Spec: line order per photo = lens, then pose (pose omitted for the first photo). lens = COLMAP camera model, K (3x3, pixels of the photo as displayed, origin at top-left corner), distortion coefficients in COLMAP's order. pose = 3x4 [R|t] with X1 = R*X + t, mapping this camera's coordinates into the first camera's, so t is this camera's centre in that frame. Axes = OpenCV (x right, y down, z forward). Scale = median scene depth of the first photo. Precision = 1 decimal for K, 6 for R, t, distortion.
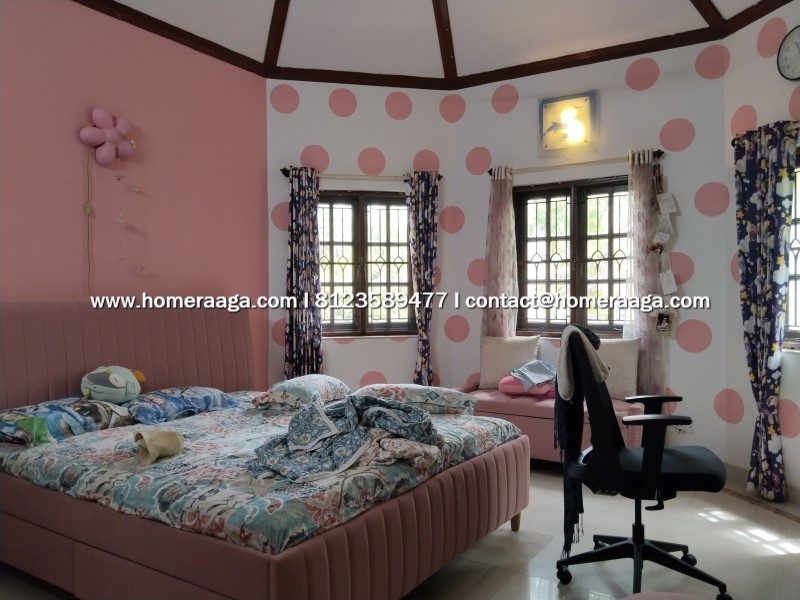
lens RADIAL K [[635.6, 0, 400.0], [0, 635.6, 300.0], [0, 0, 1]] dist [0.055297, -0.086823]
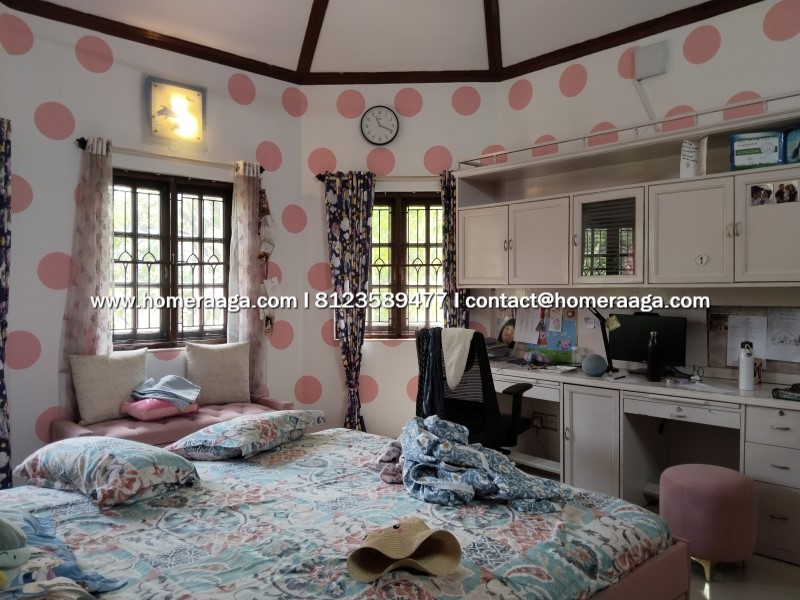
lens RADIAL K [[635.6, 0, 400.0], [0, 635.6, 300.0], [0, 0, 1]] dist [0.055297, -0.086823]
pose [[0.251718, -0.013719, 0.967703, -0.590331], [0.011623, 0.999870, 0.011151, -0.016735], [-0.967731, 0.008441, 0.251844, 0.502507]]
